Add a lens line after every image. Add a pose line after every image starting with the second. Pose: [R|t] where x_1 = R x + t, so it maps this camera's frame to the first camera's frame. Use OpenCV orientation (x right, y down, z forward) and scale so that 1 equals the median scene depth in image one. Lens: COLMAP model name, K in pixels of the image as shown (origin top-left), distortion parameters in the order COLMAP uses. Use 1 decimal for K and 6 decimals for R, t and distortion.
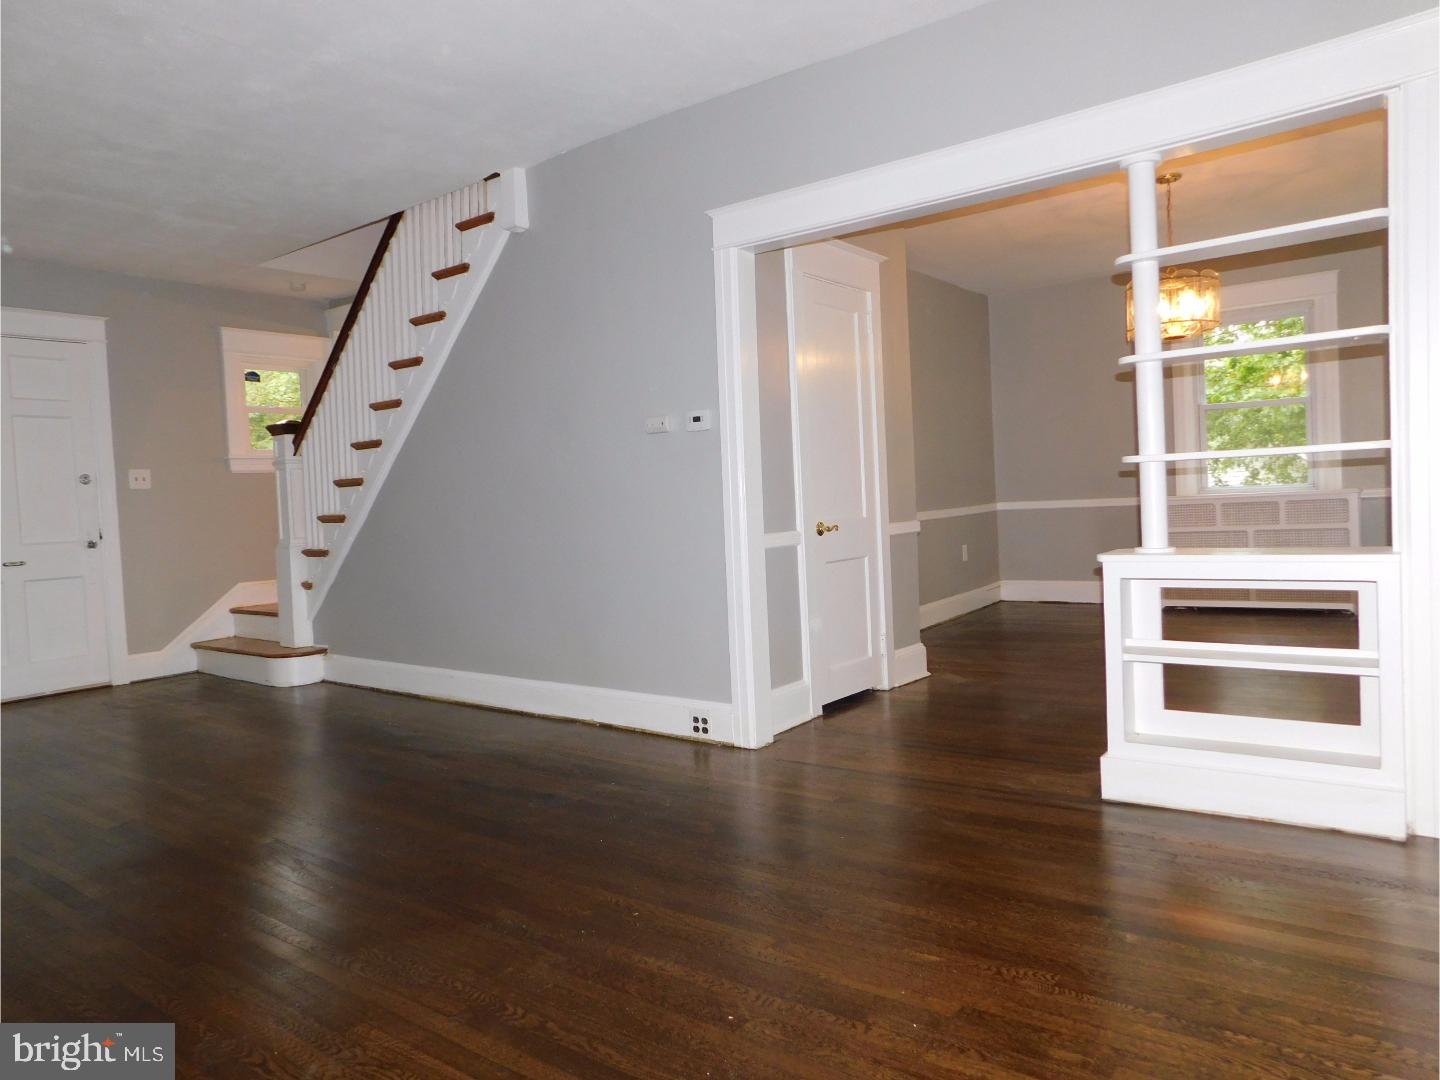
lens RADIAL K [[953.9, 0, 718.7], [0, 953.9, 534.7], [0, 0, 1]] dist [-0.072768, 0.061711]
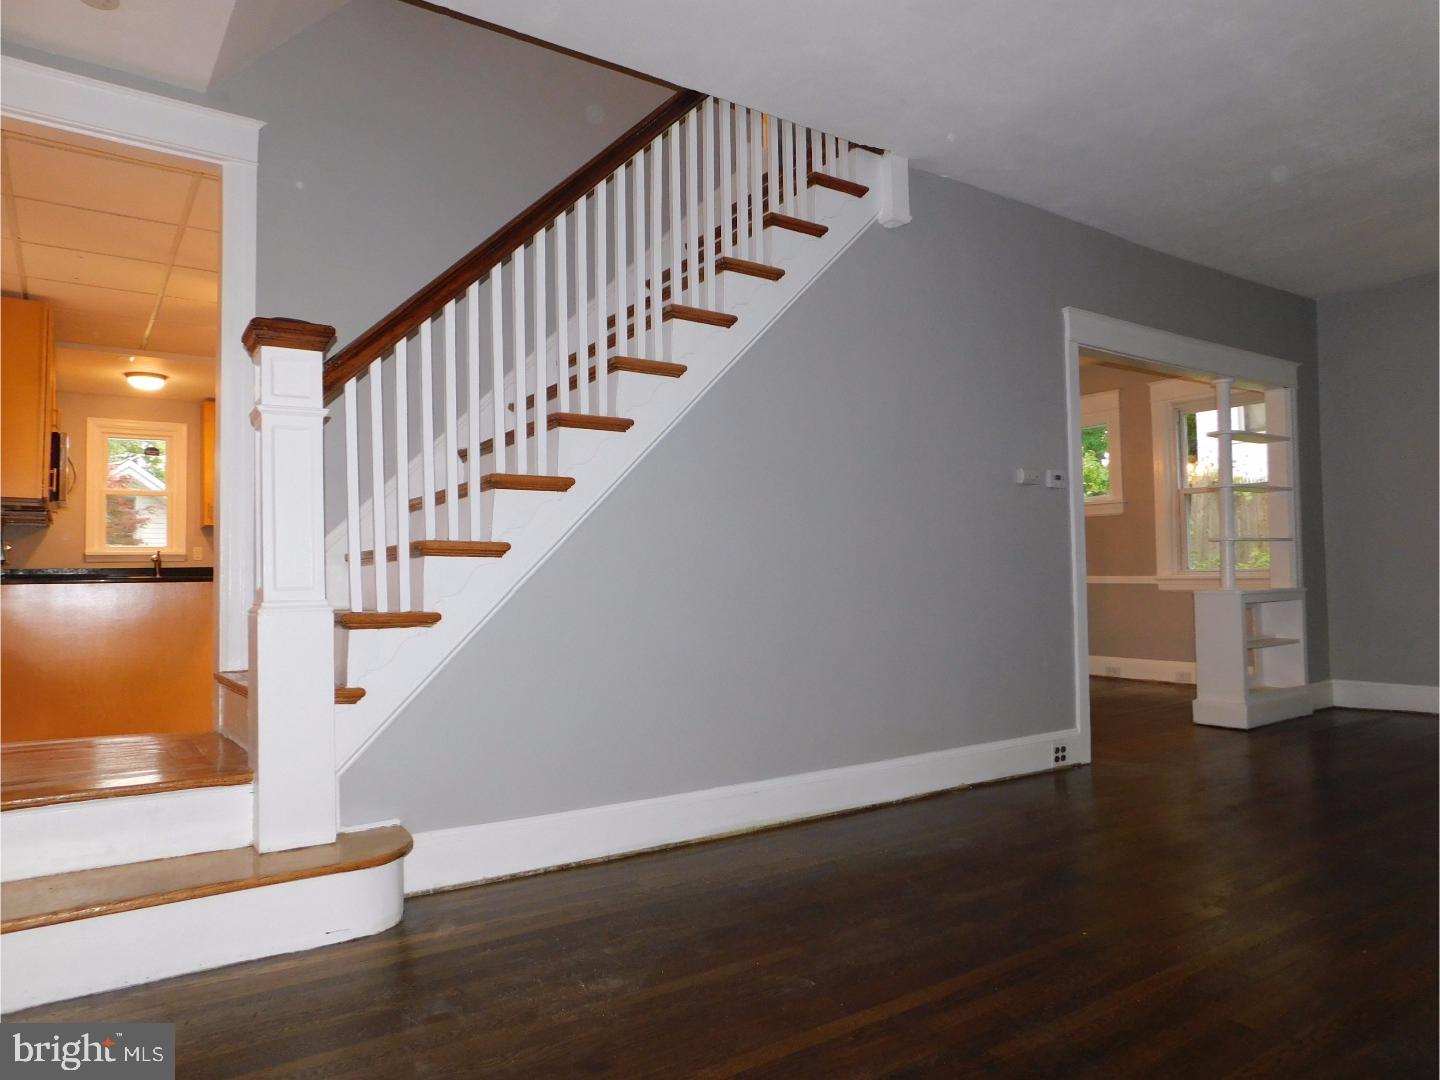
lens RADIAL K [[953.9, 0, 718.7], [0, 953.9, 534.7], [0, 0, 1]] dist [-0.072768, 0.061711]
pose [[0.323899, 0.082472, 0.942490, -1.174714], [0.036336, 0.994374, -0.099500, 0.042758], [-0.945394, 0.066474, 0.319080, 0.999233]]
